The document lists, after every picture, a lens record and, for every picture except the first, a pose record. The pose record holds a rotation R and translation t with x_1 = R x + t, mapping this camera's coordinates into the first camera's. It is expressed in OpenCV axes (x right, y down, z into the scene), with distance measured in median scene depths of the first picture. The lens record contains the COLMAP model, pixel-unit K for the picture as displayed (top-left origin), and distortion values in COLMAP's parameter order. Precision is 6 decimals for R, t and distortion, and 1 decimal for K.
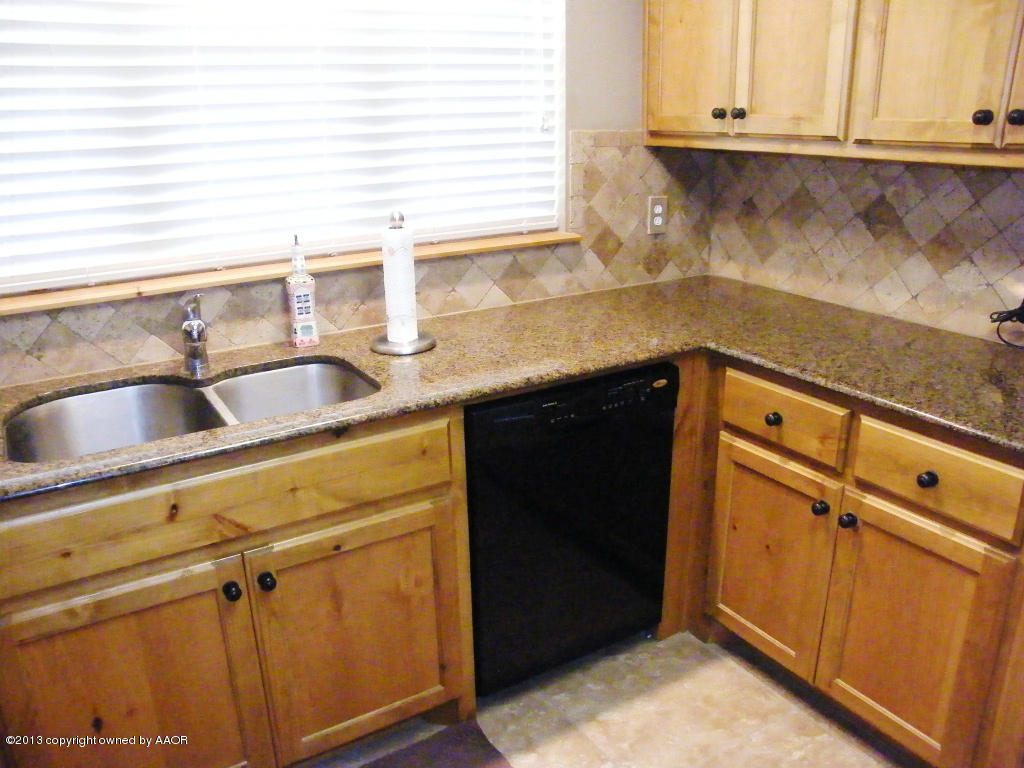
lens RADIAL K [[816.0, 0, 512.0], [0, 816.0, 384.0], [0, 0, 1]] dist [-0.149486, 0.104708]
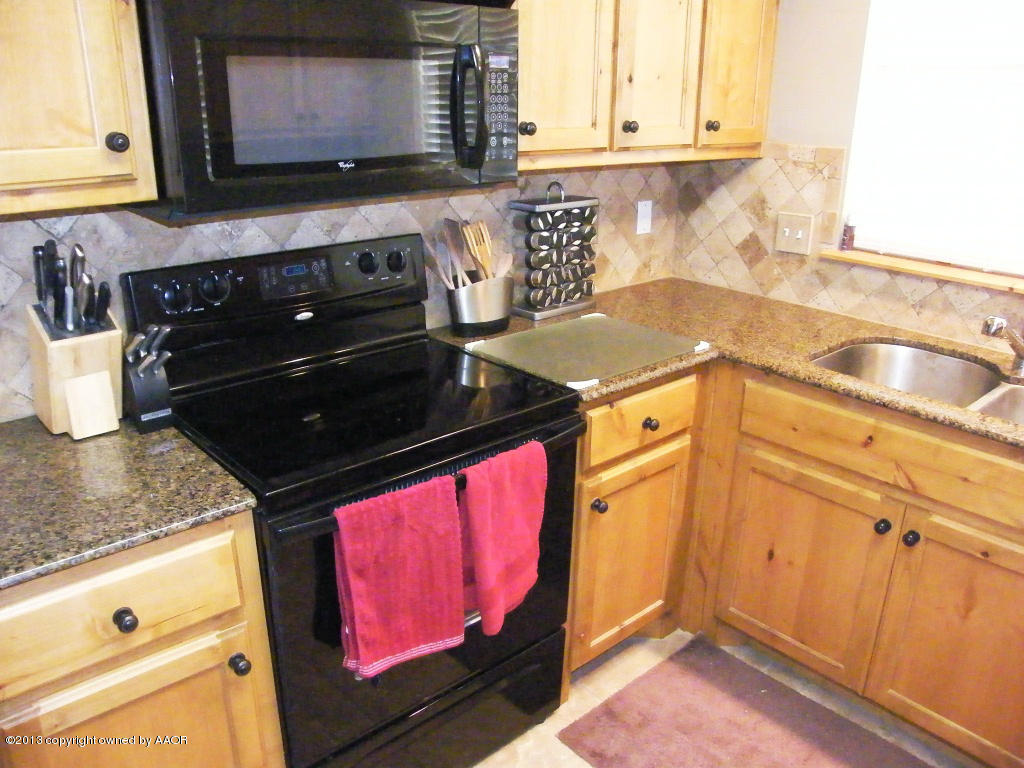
lens RADIAL K [[816.0, 0, 512.0], [0, 816.0, 384.0], [0, 0, 1]] dist [-0.149486, 0.104708]
pose [[0.175753, 0.354444, -0.918412, 0.532163], [-0.336017, 0.898504, 0.282459, -0.076942], [0.925313, 0.258959, 0.277014, 0.087866]]
